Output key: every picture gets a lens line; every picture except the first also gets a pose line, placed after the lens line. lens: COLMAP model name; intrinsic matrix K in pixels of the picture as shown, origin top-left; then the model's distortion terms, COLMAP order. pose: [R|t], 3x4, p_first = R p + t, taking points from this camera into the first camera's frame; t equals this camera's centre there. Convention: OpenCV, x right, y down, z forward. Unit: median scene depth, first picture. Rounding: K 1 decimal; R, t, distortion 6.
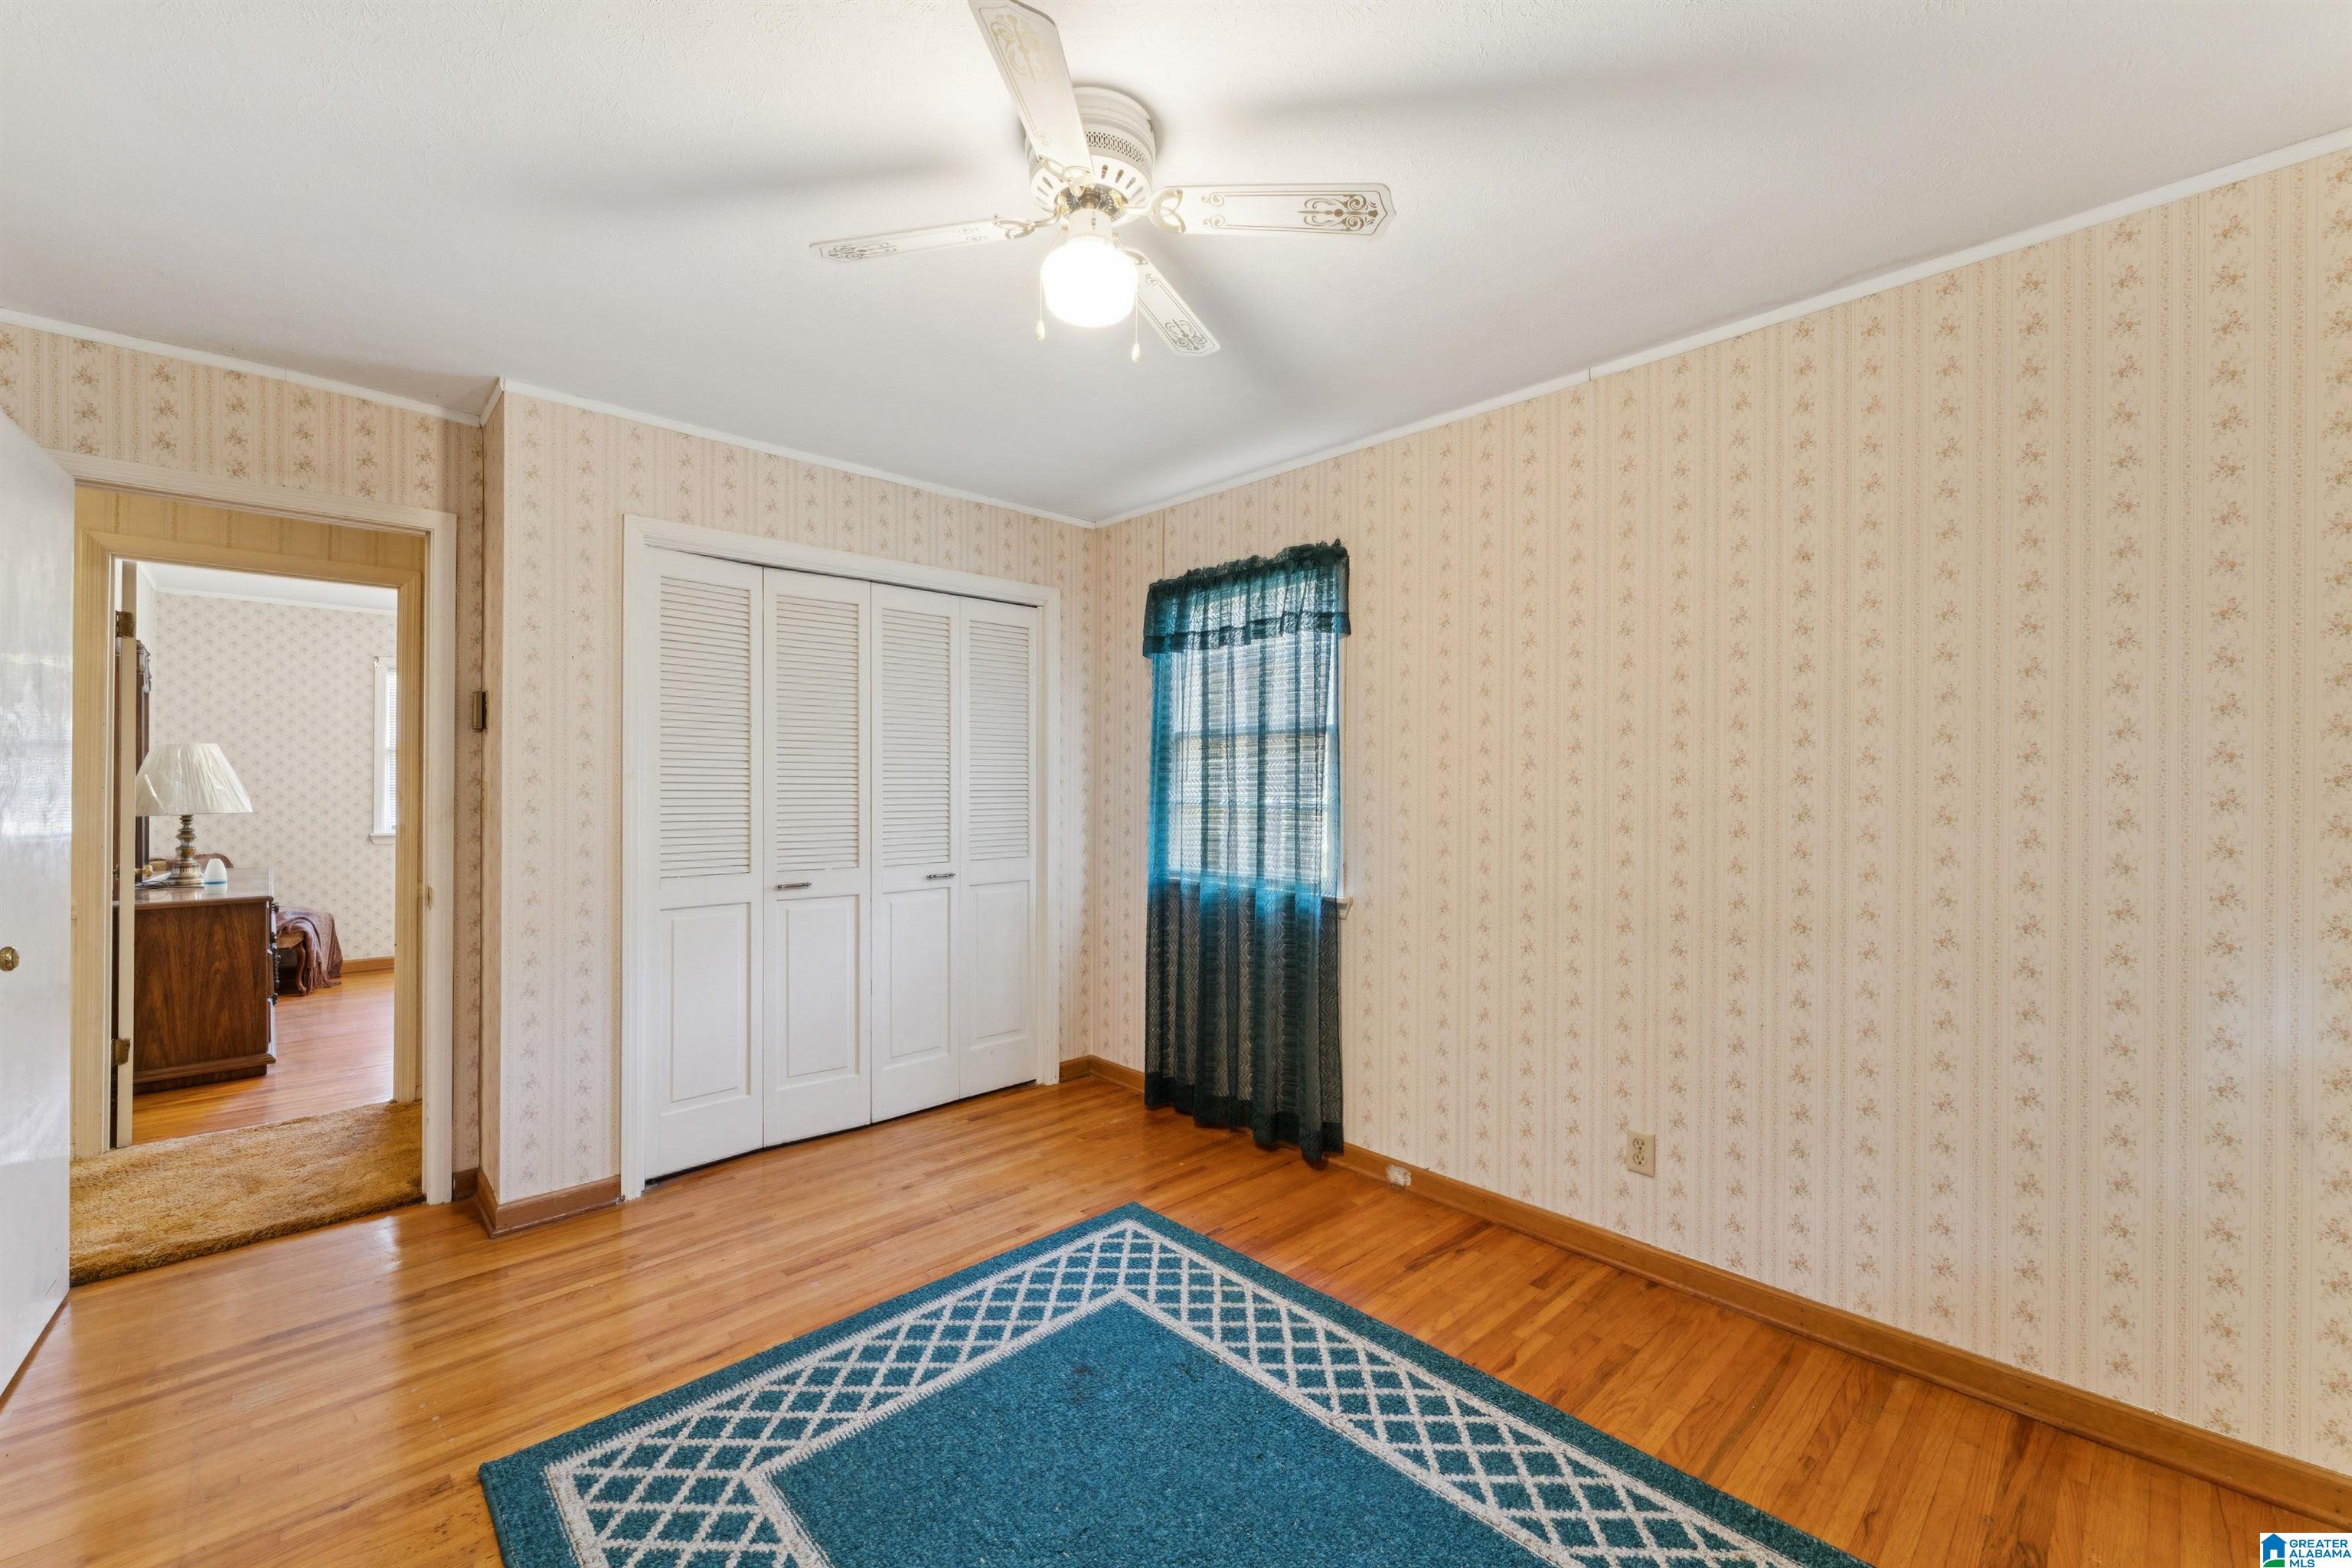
lens RADIAL K [[958.1, 0, 1179.4], [0, 958.1, 785.6], [0, 0, 1]] dist [-0.000215, 0.000119]
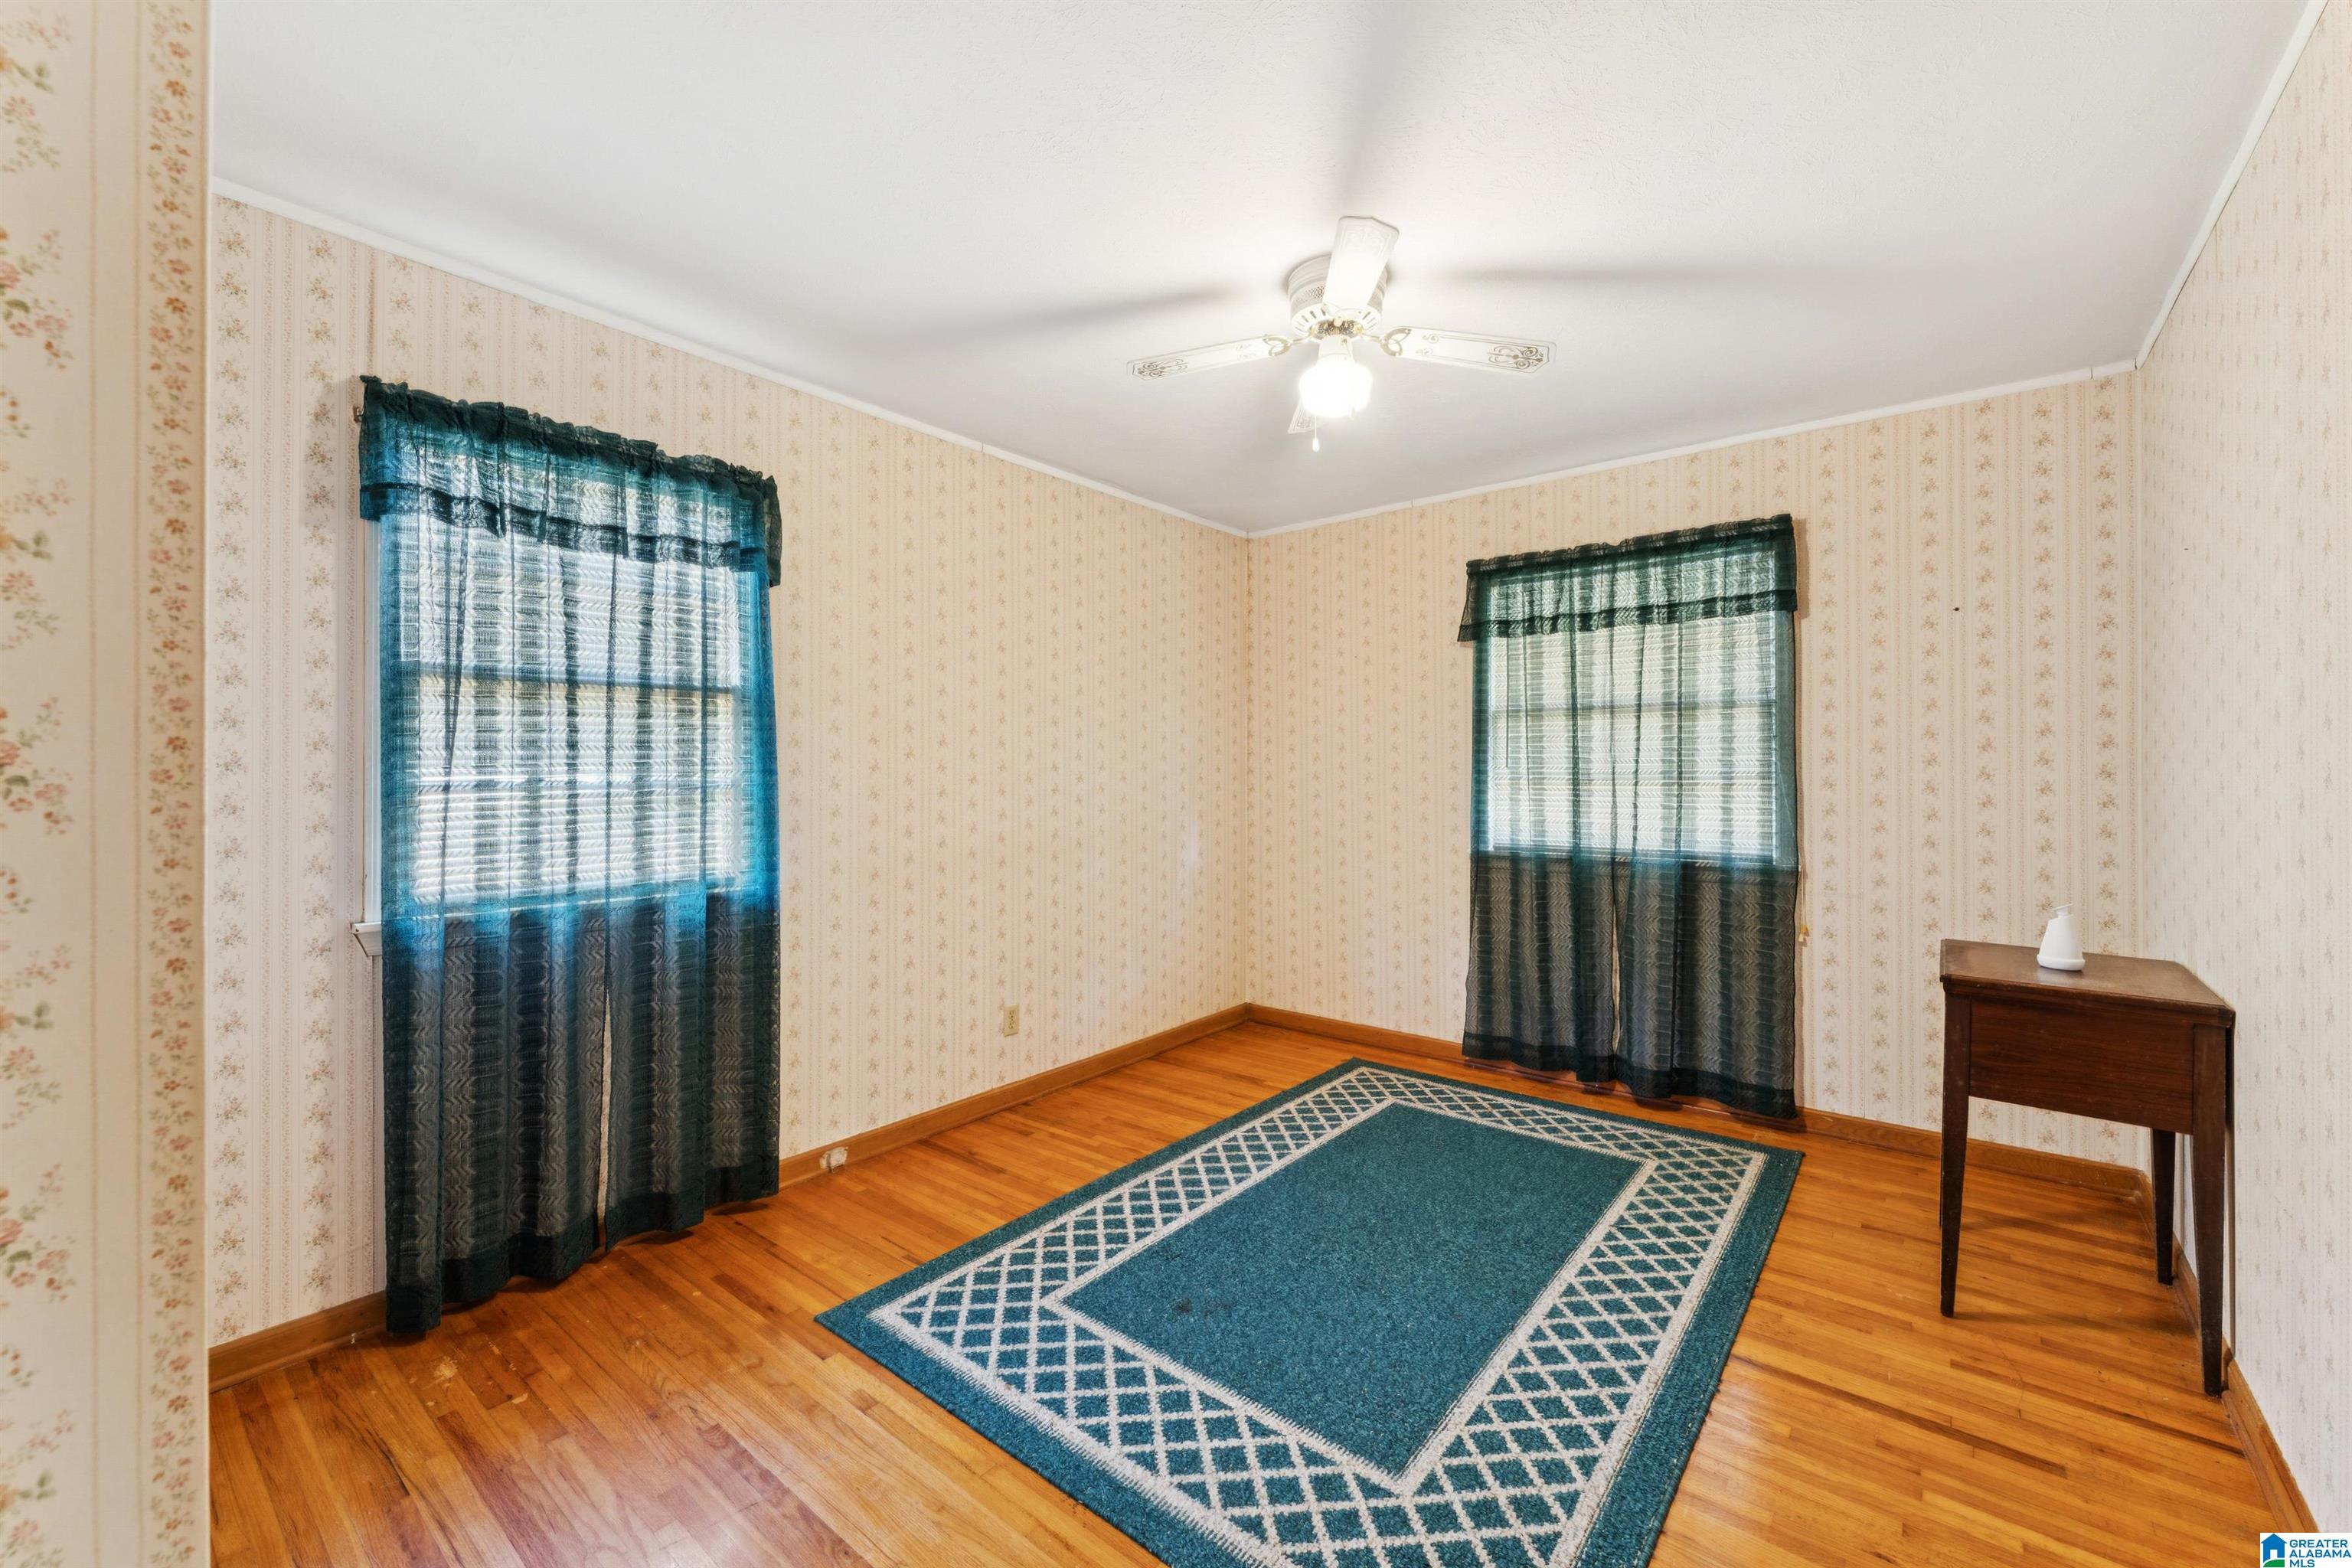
lens RADIAL K [[958.1, 0, 1177.9], [0, 958.1, 765.8], [0, 0, 1]] dist [-0.000215, 0.000119]
pose [[-0.143008, 0.001266, 0.989721, -0.987916], [-0.002122, 0.999996, -0.001586, 0.010376], [-0.989719, -0.002327, -0.143005, 0.996323]]
